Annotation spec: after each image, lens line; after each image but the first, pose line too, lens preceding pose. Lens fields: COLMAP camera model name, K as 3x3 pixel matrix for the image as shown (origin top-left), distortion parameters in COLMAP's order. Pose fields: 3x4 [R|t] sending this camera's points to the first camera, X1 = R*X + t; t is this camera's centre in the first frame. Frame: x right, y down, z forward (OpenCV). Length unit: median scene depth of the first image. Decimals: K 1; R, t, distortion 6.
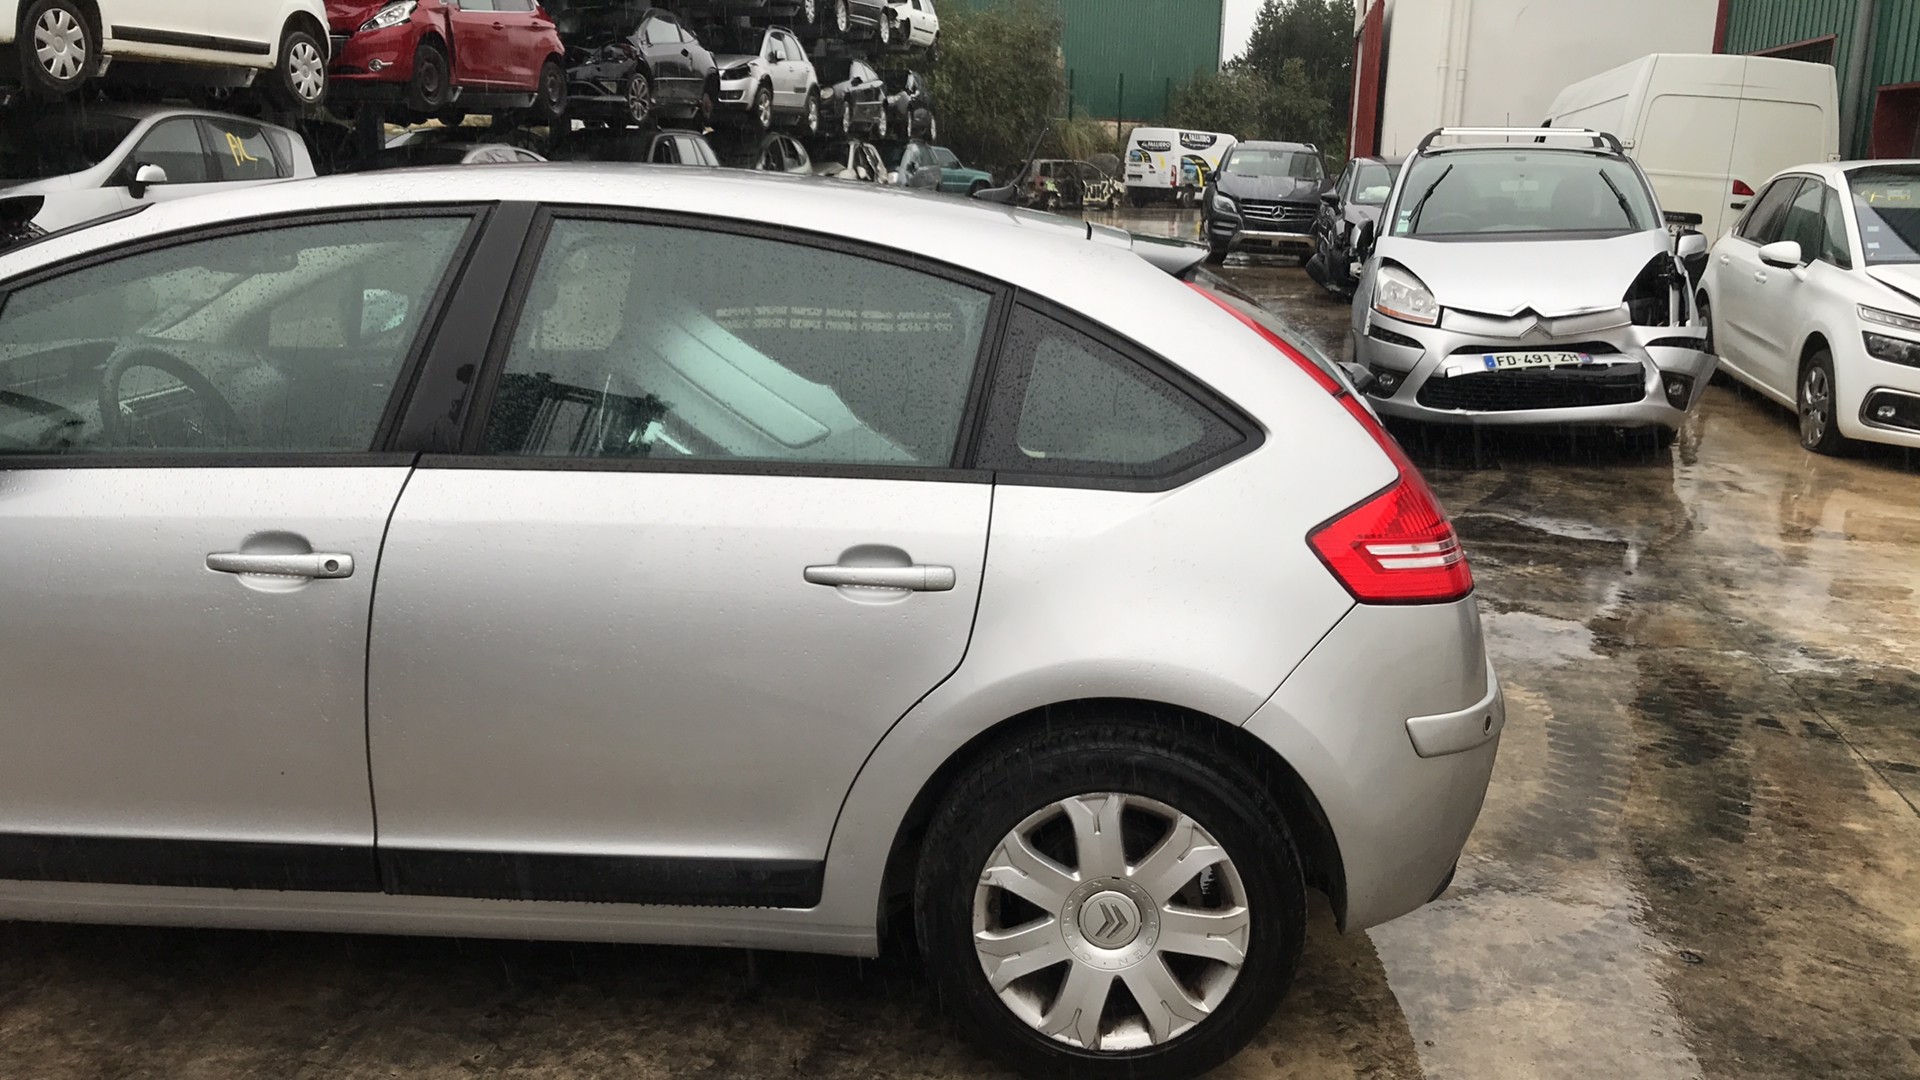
lens RADIAL K [[1554.6, 0, 960.0], [0, 1554.6, 540.0], [0, 0, 1]] dist [0.021625, -0.007618]
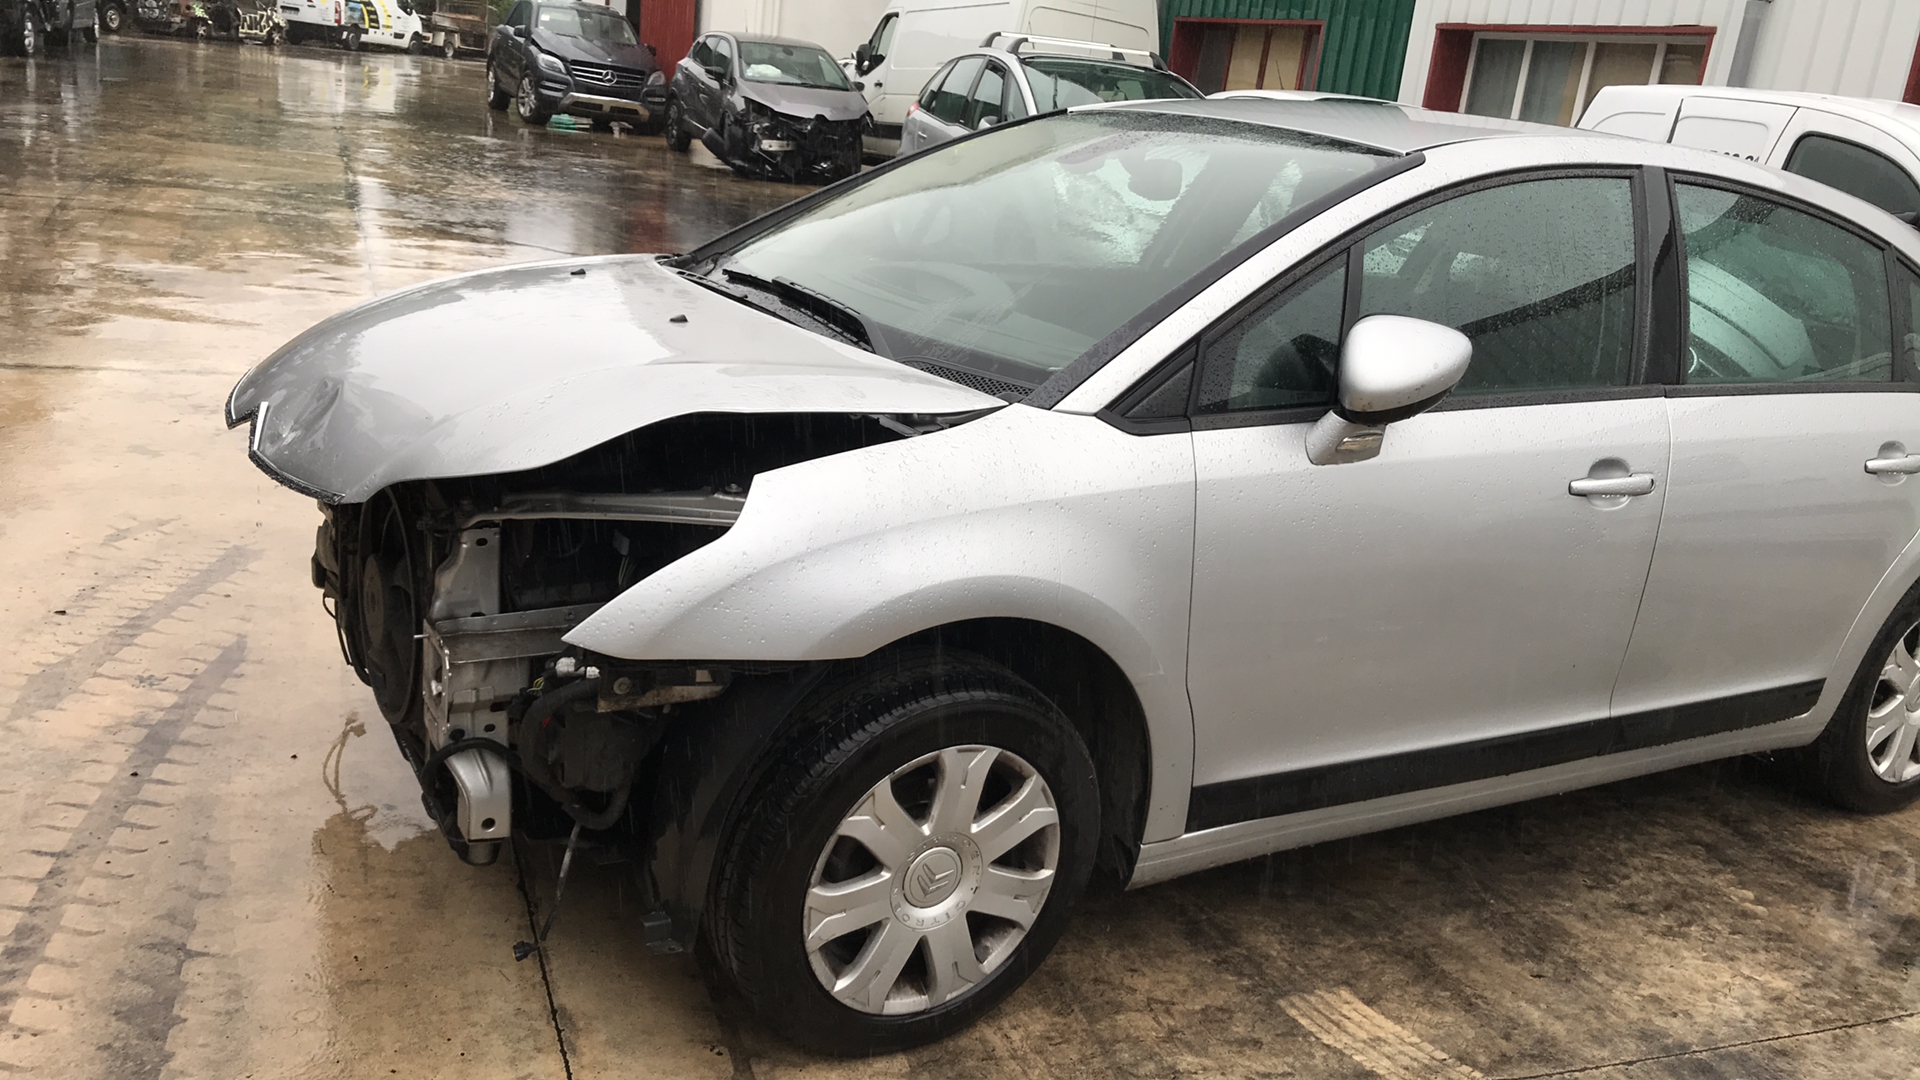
lens RADIAL K [[1554.6, 0, 960.0], [0, 1554.6, 540.0], [0, 0, 1]] dist [0.021625, -0.007618]
pose [[0.836022, -0.088332, 0.541540, -0.408490], [0.039770, 0.994116, 0.100757, -0.022228], [-0.547253, -0.062699, 0.834615, 0.082188]]
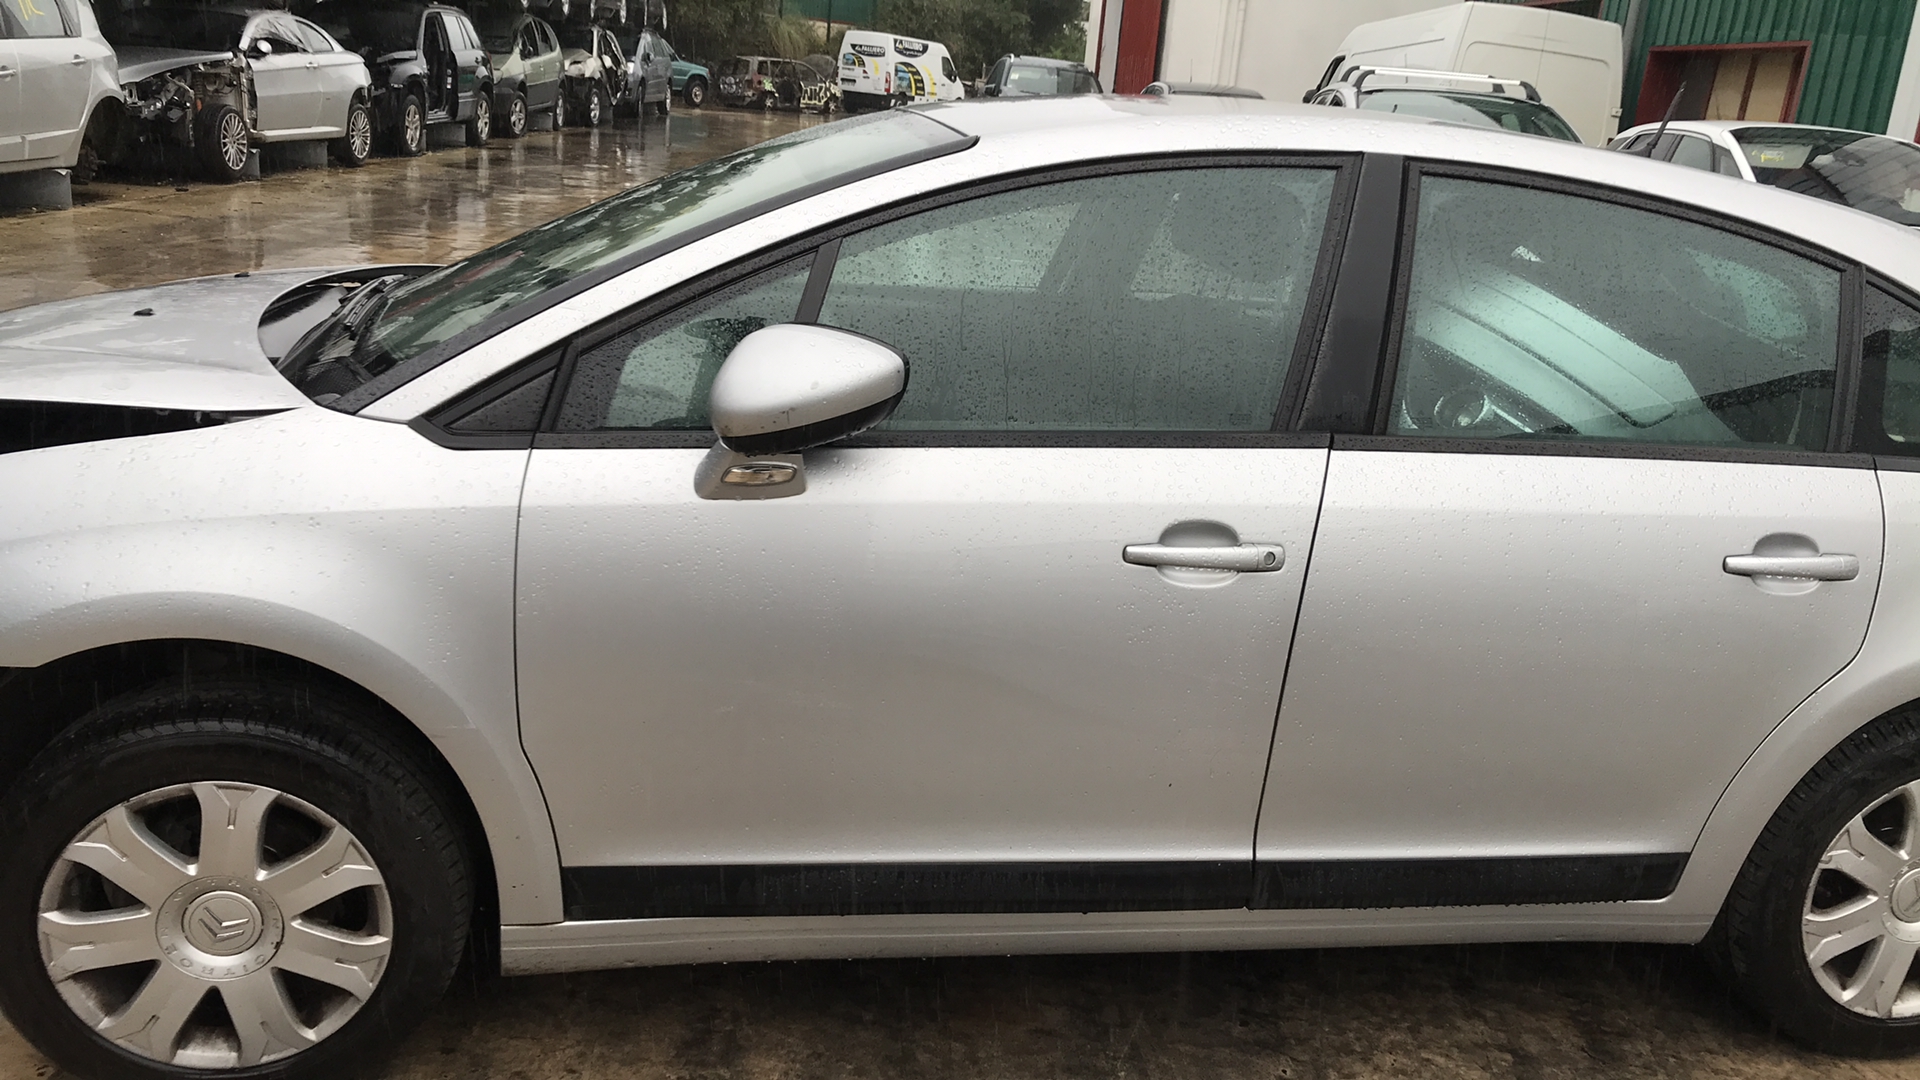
lens RADIAL K [[1554.6, 0, 960.0], [0, 1554.6, 540.0], [0, 0, 1]] dist [0.021625, -0.007618]
pose [[0.974340, -0.005742, 0.225008, -0.214937], [-0.007818, 0.998208, 0.059327, -0.012859], [-0.224945, -0.059564, 0.972549, 0.045281]]
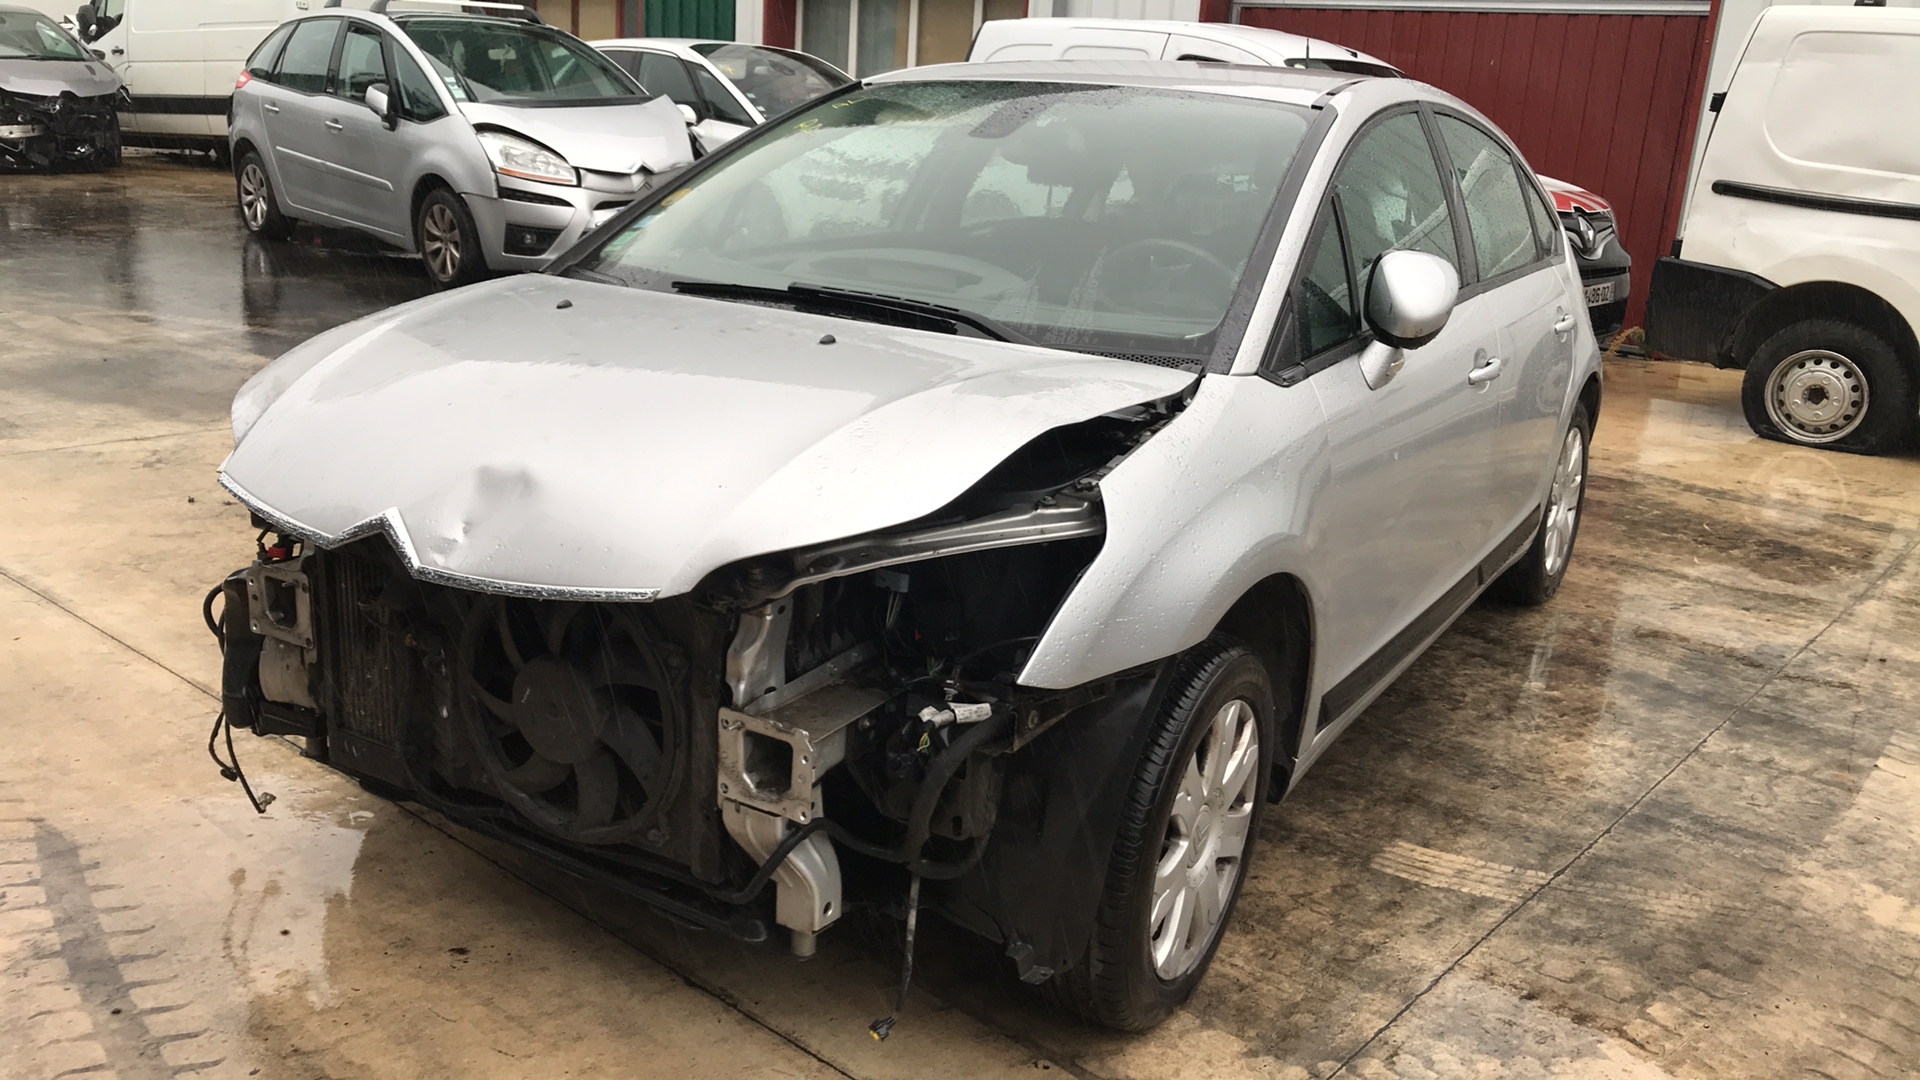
lens RADIAL K [[1554.6, 0, 960.0], [0, 1554.6, 540.0], [0, 0, 1]] dist [0.021625, -0.007618]
pose [[0.479247, -0.243188, 0.843316, -0.516253], [0.166680, 0.968579, 0.184587, -0.047947], [-0.861708, 0.052101, 0.504723, 0.197753]]
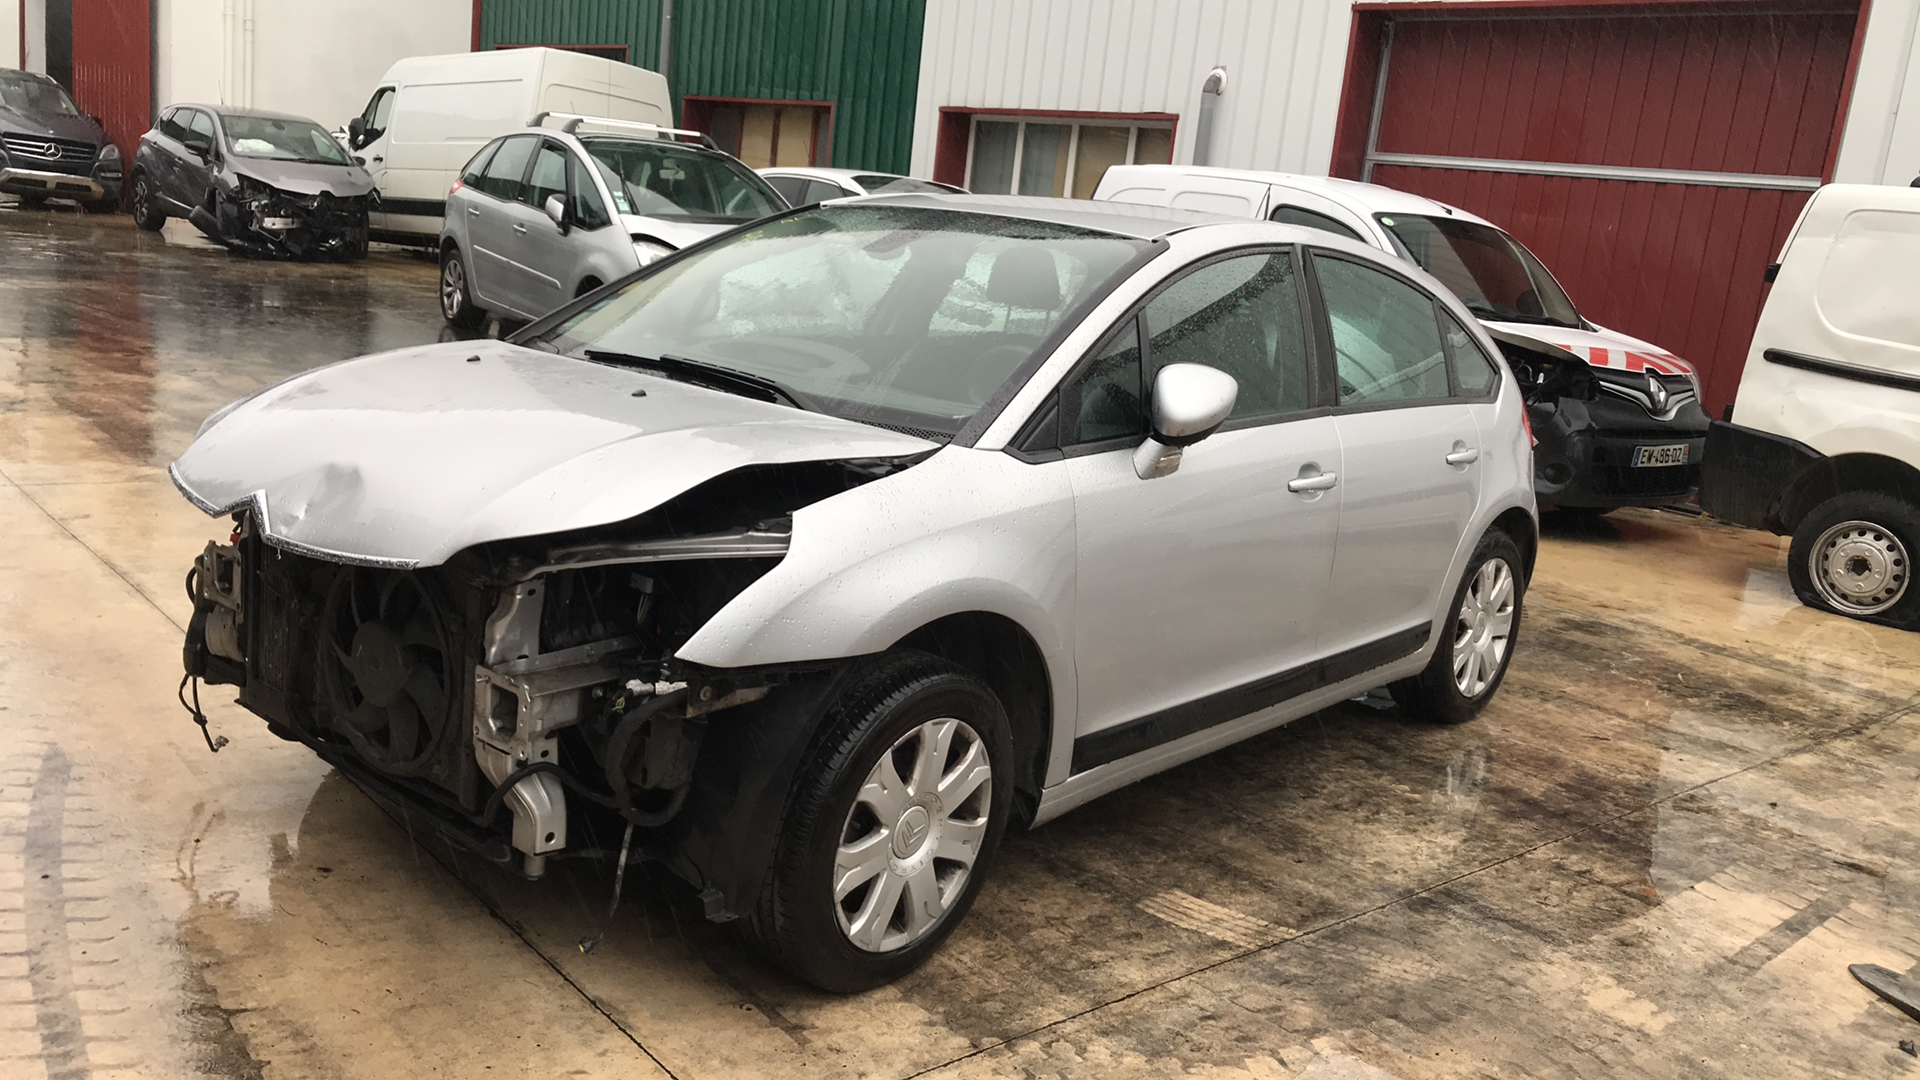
lens RADIAL K [[1554.6, 0, 960.0], [0, 1554.6, 540.0], [0, 0, 1]] dist [0.021625, -0.007618]
pose [[0.605865, -0.127982, 0.785206, -0.517087], [0.100735, 0.991373, 0.083859, -0.025717], [-0.789164, 0.028290, 0.613531, 0.092564]]
